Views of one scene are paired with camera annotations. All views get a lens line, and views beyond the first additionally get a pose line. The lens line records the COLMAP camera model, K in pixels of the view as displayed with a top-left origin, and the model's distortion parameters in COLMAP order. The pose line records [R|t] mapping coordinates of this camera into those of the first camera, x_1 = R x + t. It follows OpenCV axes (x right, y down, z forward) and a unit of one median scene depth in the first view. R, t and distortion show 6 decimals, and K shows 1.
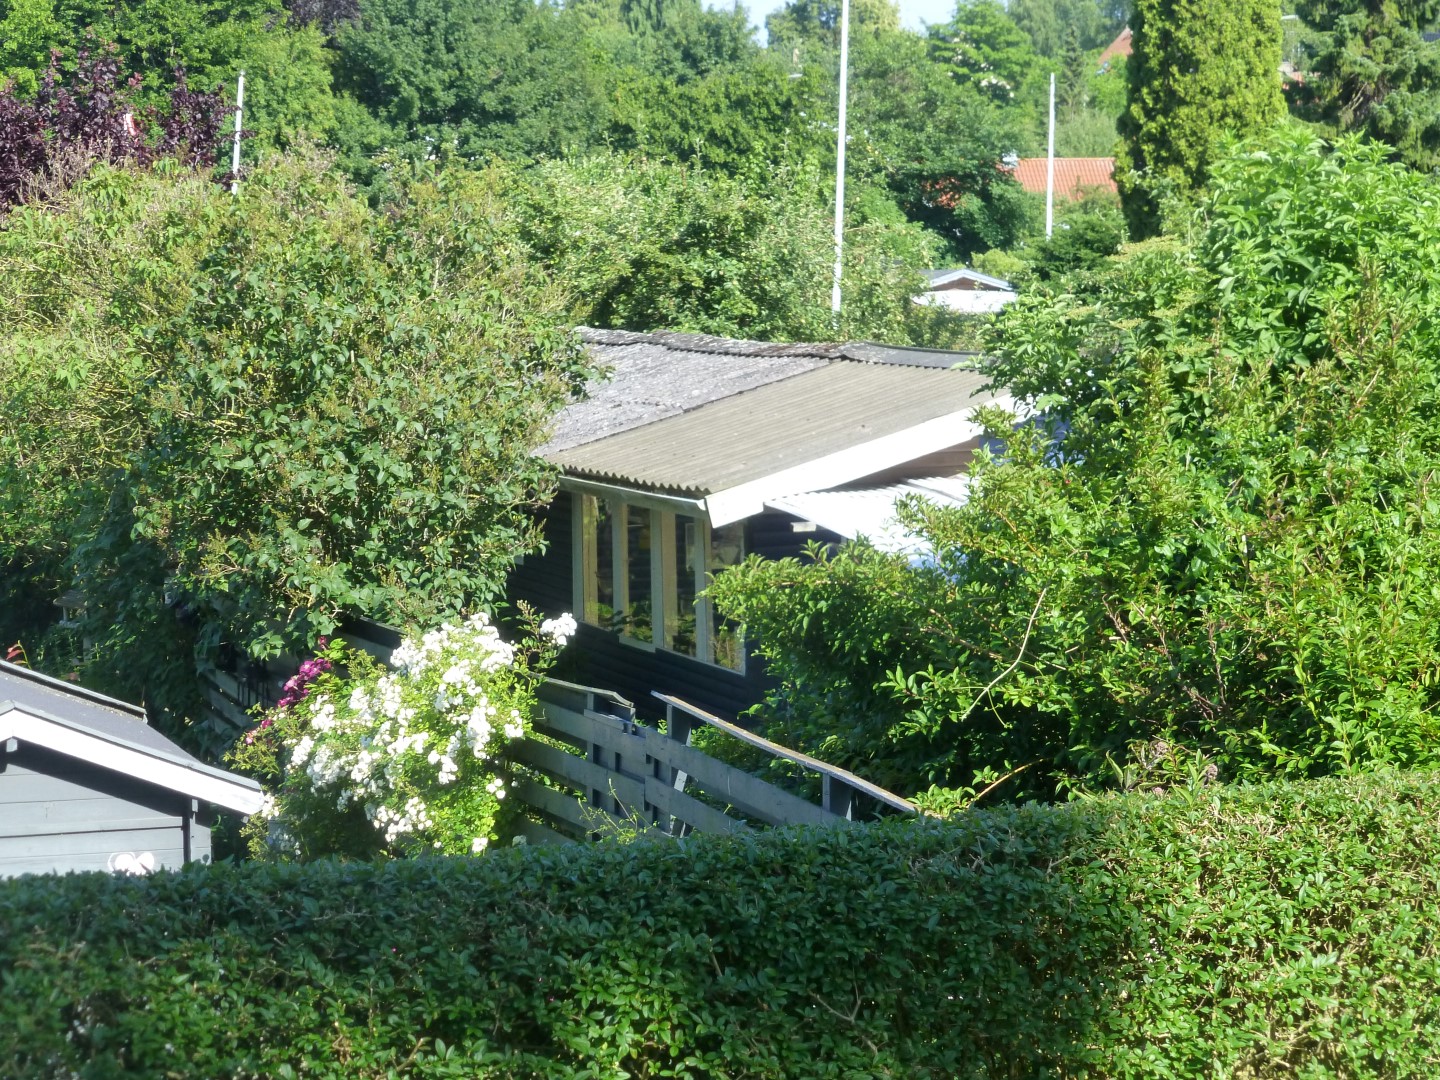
lens RADIAL K [[3537.3, 0, 720.0], [0, 3537.3, 540.5], [0, 0, 1]] dist [-0.091666, 0.000000]
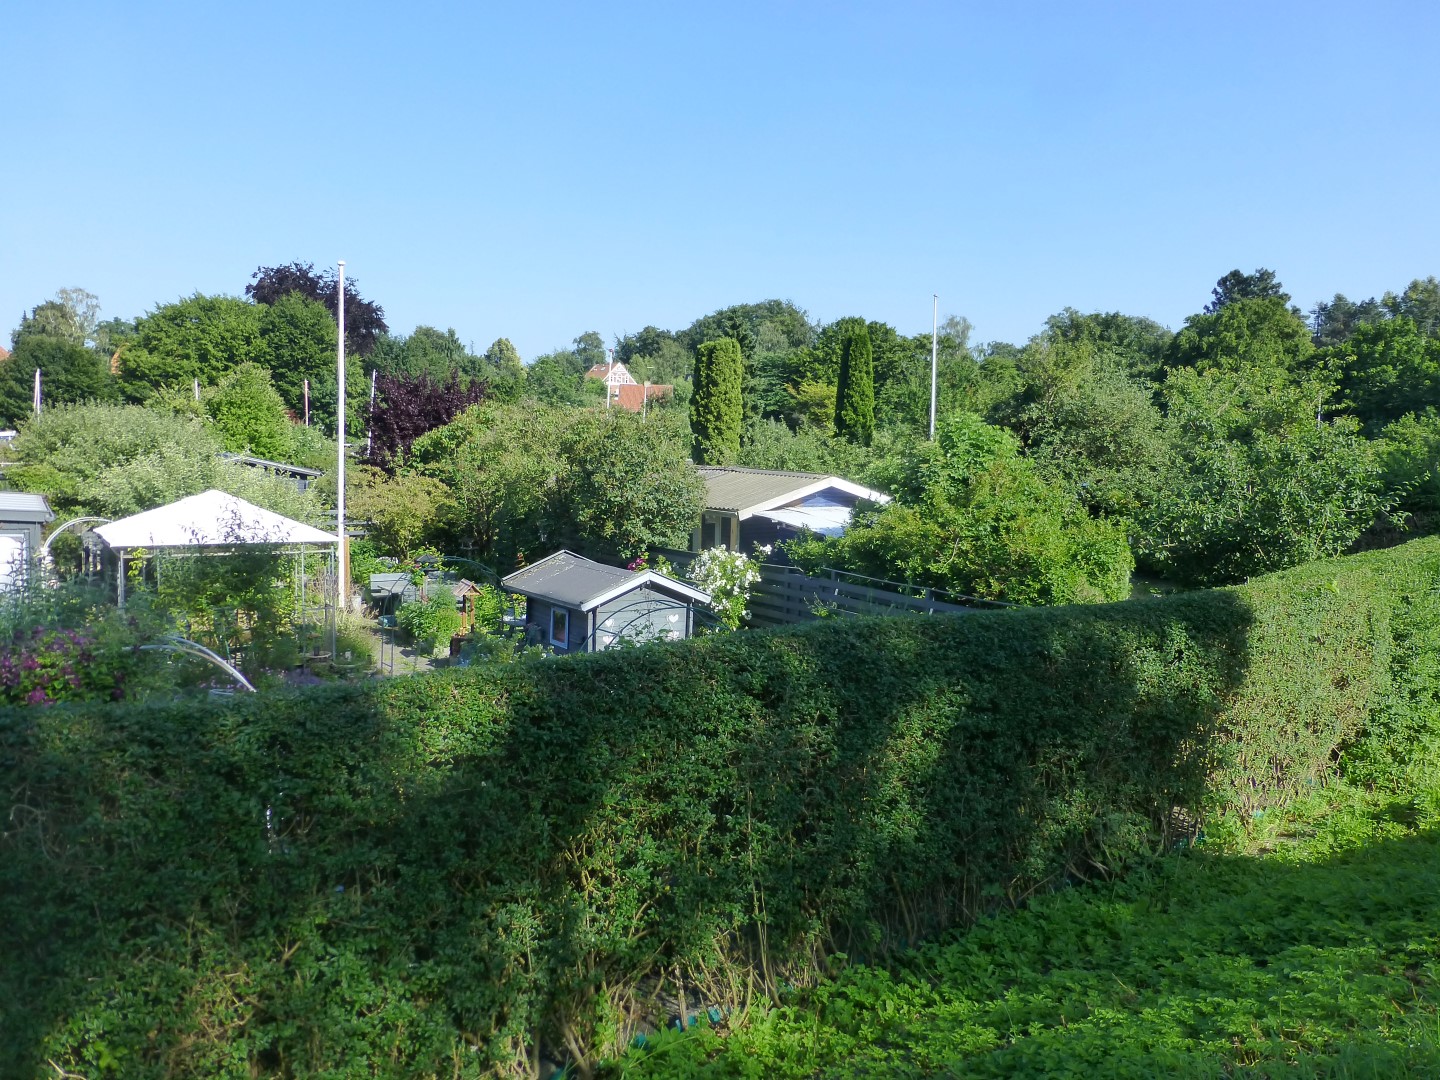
lens RADIAL K [[1102.2, 0, 720.3], [0, 1102.2, 539.4], [0, 0, 1]] dist [-0.003183, -0.000326]
pose [[0.961617, 0.011560, 0.274150, -0.145802], [-0.014343, 0.999864, 0.008148, 0.002939], [-0.274019, -0.011767, 0.961652, -0.003028]]
